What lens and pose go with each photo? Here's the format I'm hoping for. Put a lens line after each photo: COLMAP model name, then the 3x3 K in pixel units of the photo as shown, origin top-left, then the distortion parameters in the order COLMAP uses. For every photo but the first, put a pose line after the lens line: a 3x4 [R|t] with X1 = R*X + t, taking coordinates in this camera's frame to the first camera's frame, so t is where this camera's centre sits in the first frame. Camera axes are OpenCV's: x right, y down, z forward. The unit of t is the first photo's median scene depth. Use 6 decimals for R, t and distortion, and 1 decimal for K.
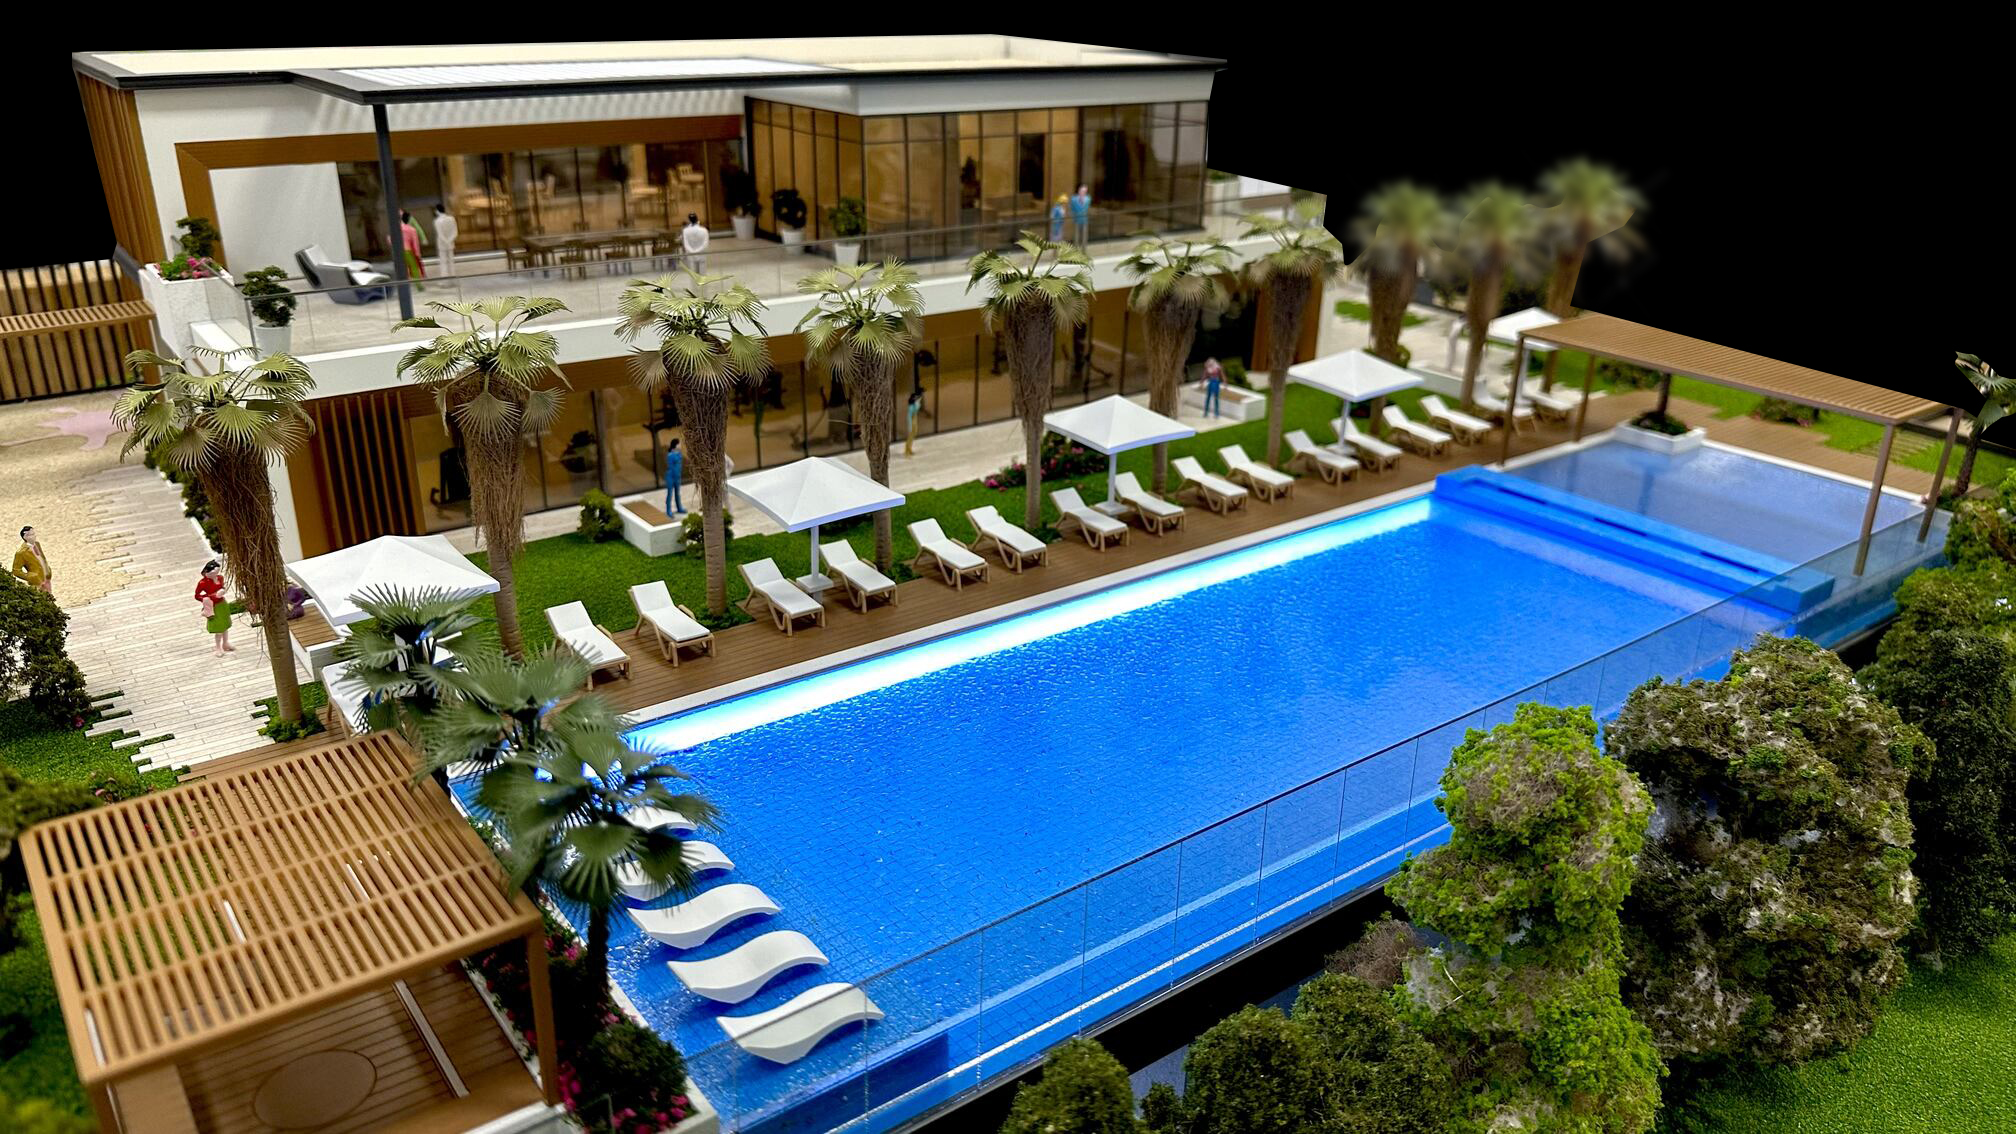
lens RADIAL K [[1481.9, 0, 1004.9], [0, 1481.9, 595.9], [0, 0, 1]] dist [-0.021461, -0.002330]
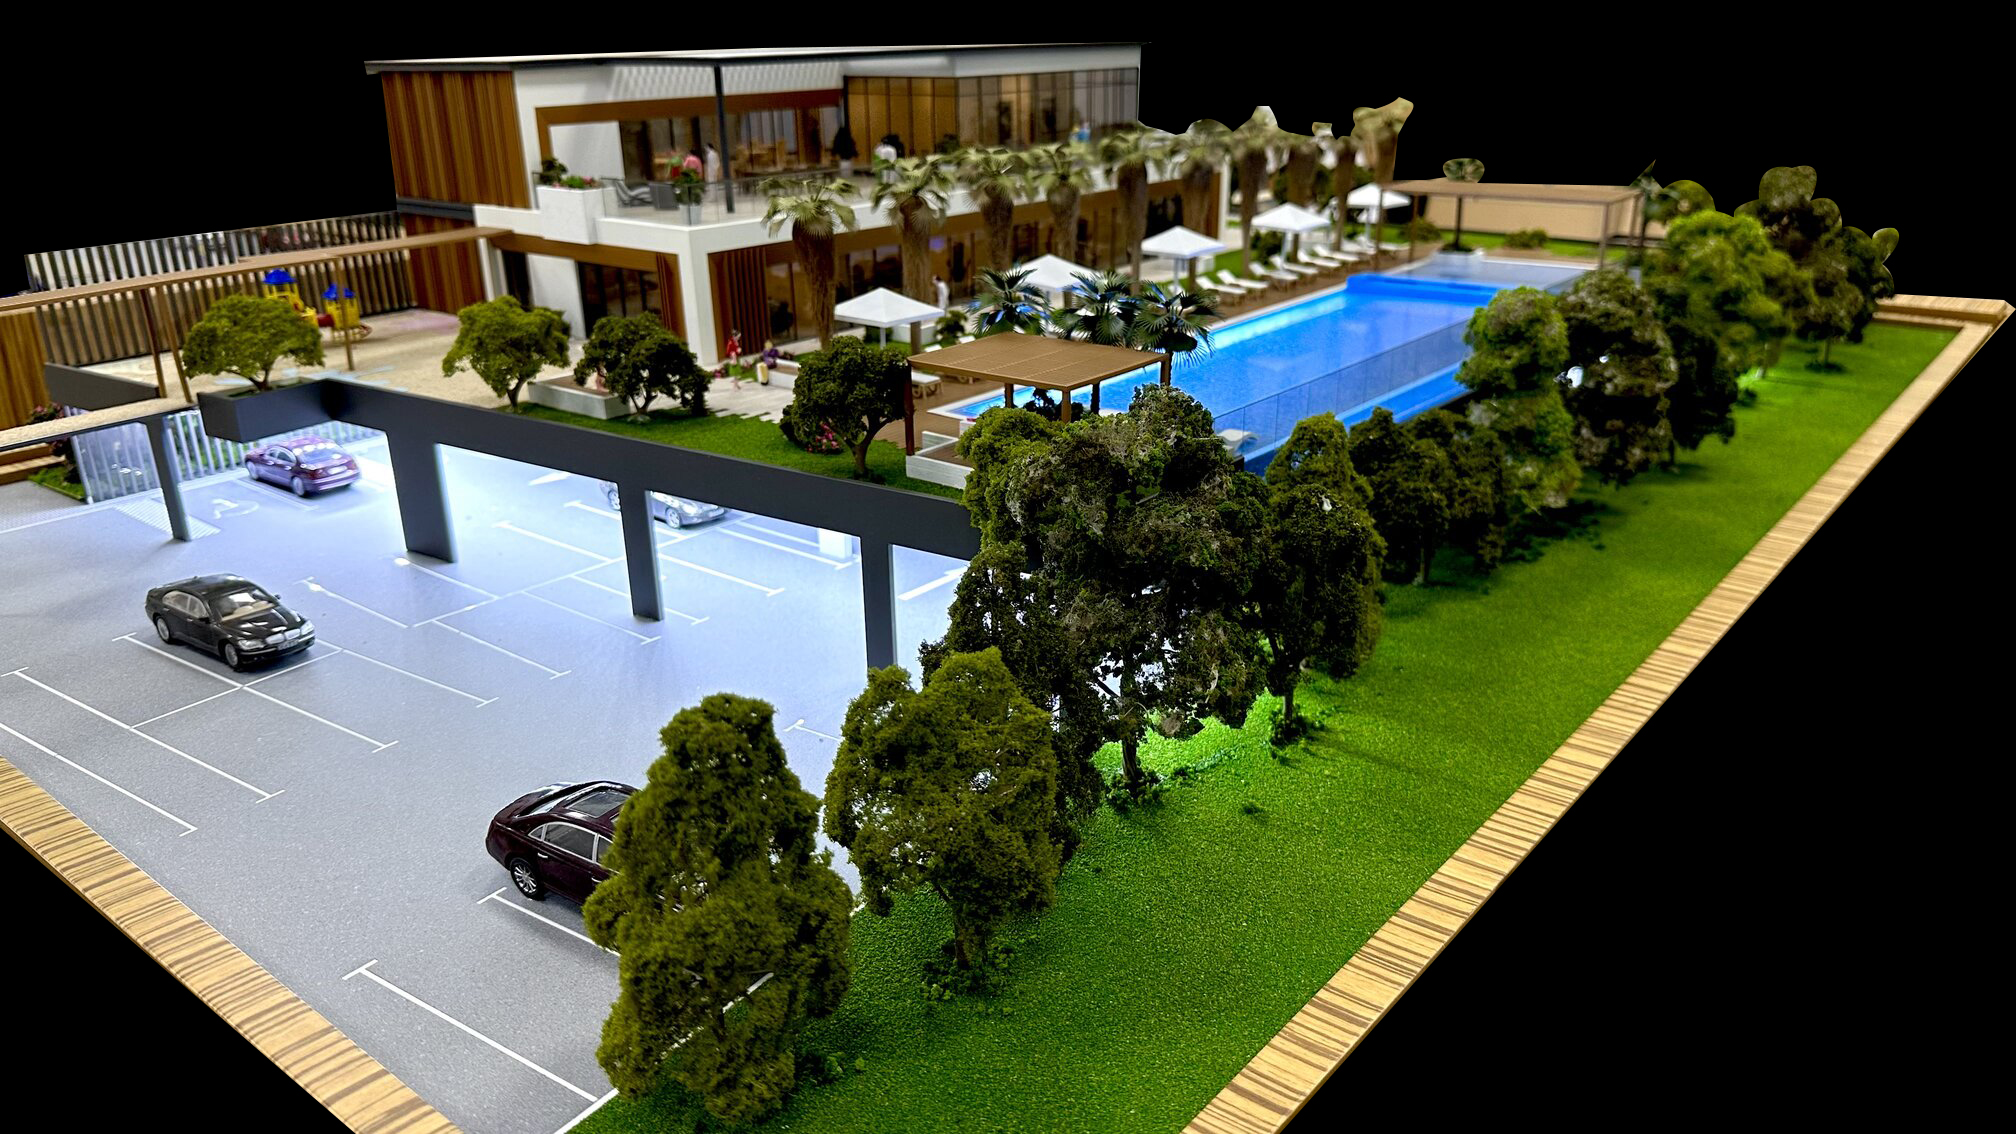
lens RADIAL K [[1431.9, 0, 1037.8], [0, 1431.9, 567.4], [0, 0, 1]] dist [0.006695, -0.003917]
pose [[0.971051, -0.118187, 0.207586, -0.396635], [0.124662, 0.992030, -0.018347, 0.218418], [-0.203763, 0.043694, 0.978045, -0.444662]]
